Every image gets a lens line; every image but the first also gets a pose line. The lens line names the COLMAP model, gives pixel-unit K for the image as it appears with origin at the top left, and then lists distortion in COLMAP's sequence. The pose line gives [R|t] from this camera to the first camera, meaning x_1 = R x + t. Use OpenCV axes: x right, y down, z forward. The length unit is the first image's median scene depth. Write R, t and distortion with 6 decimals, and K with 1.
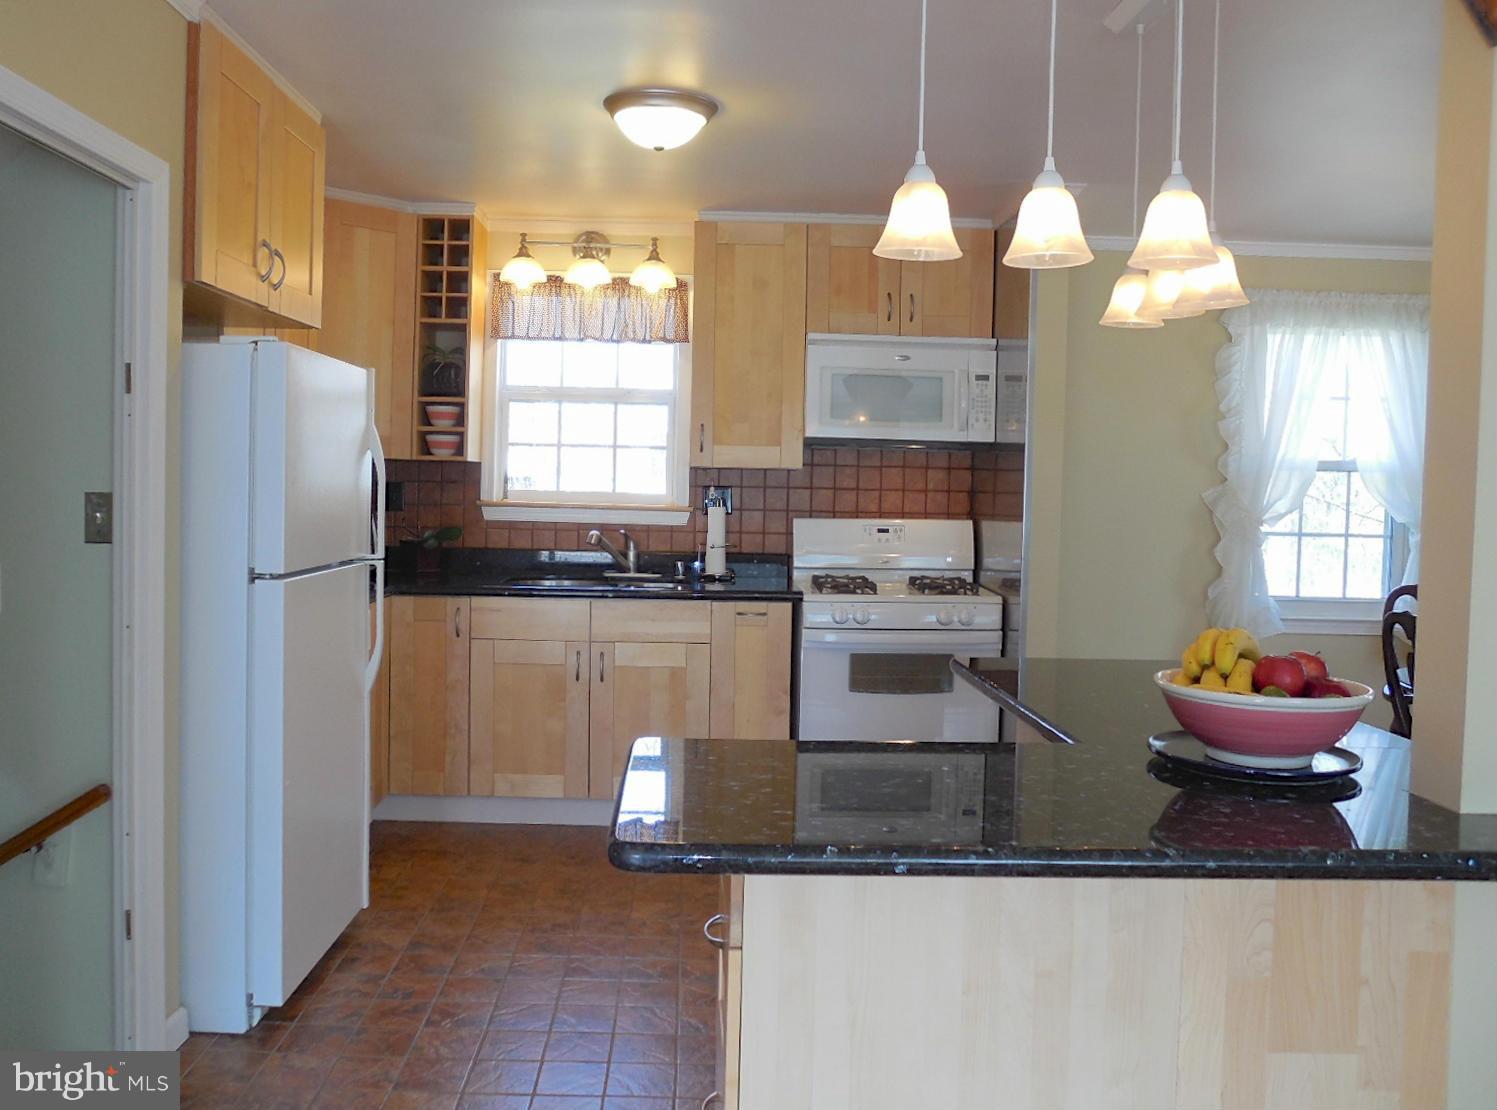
lens RADIAL K [[1271.6, 0, 748.3], [0, 1271.6, 524.2], [0, 0, 1]] dist [-0.009129, -0.000134]
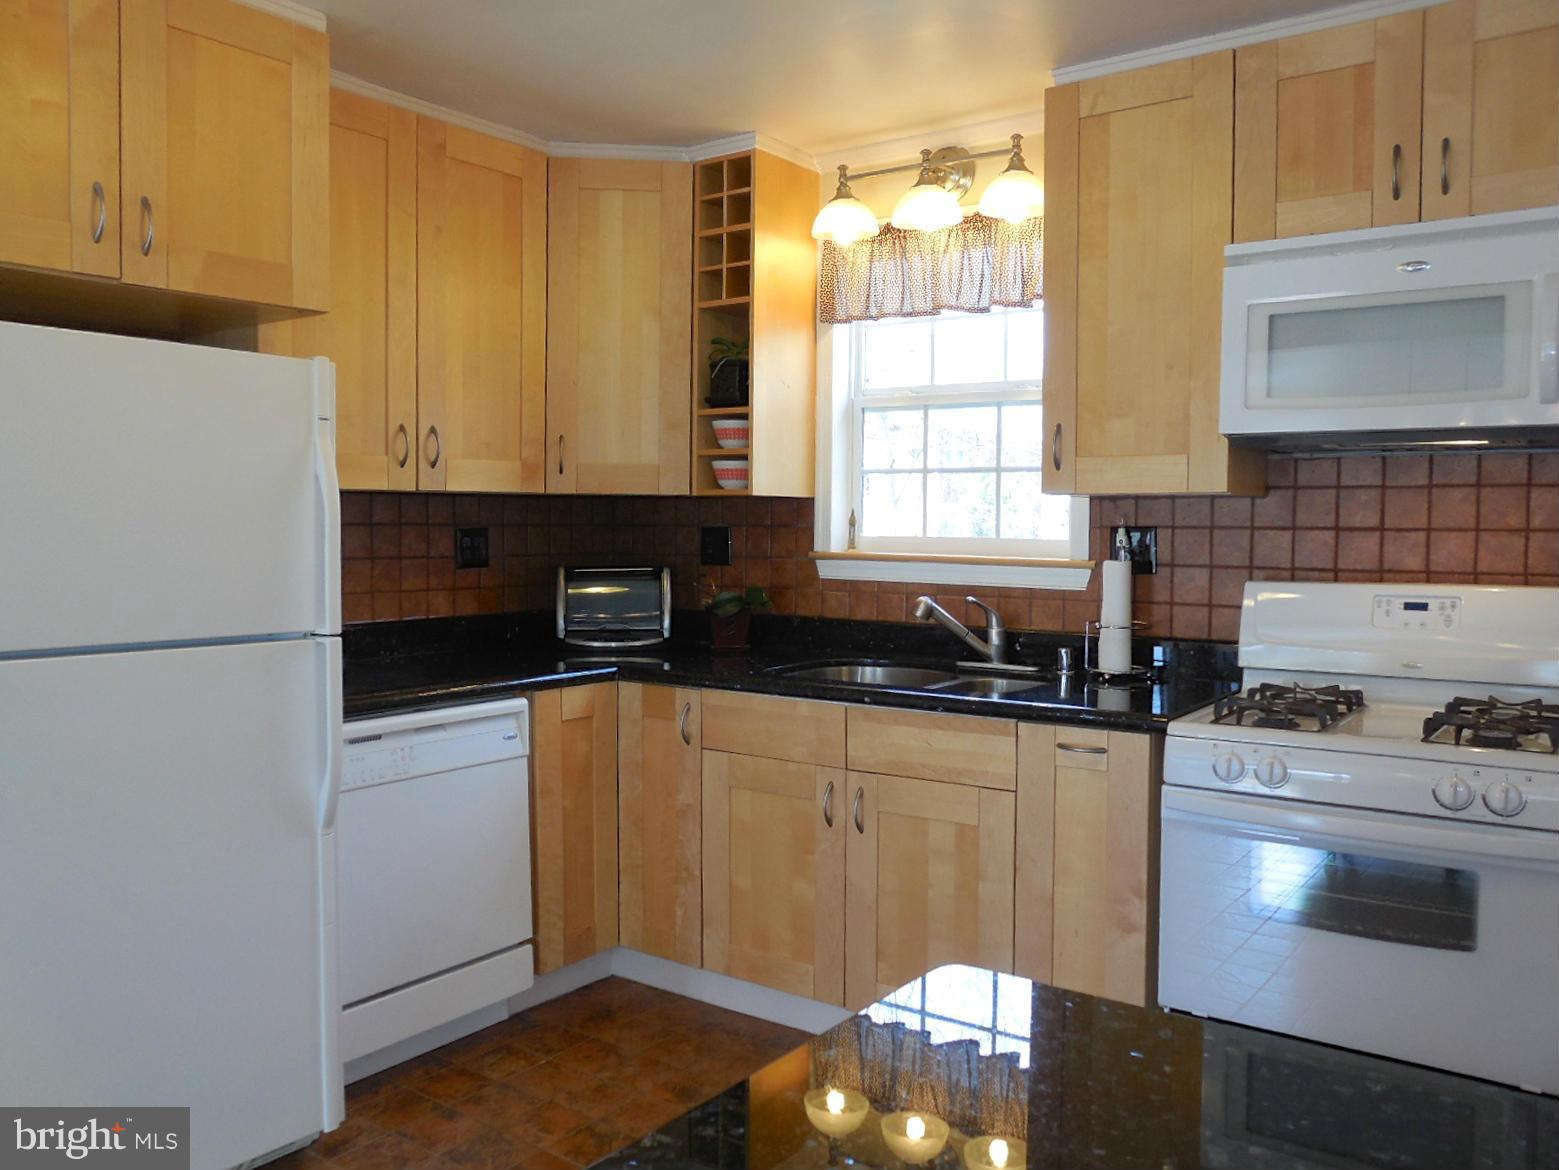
lens RADIAL K [[1275.6, 0, 779.5], [0, 1275.6, 585.0], [0, 0, 1]] dist [-0.081129, 0.118955]
pose [[0.788458, 0.013260, -0.614946, 0.222011], [-0.013147, 0.999903, 0.004704, -0.002862], [0.614949, 0.004376, 0.788555, 0.431017]]
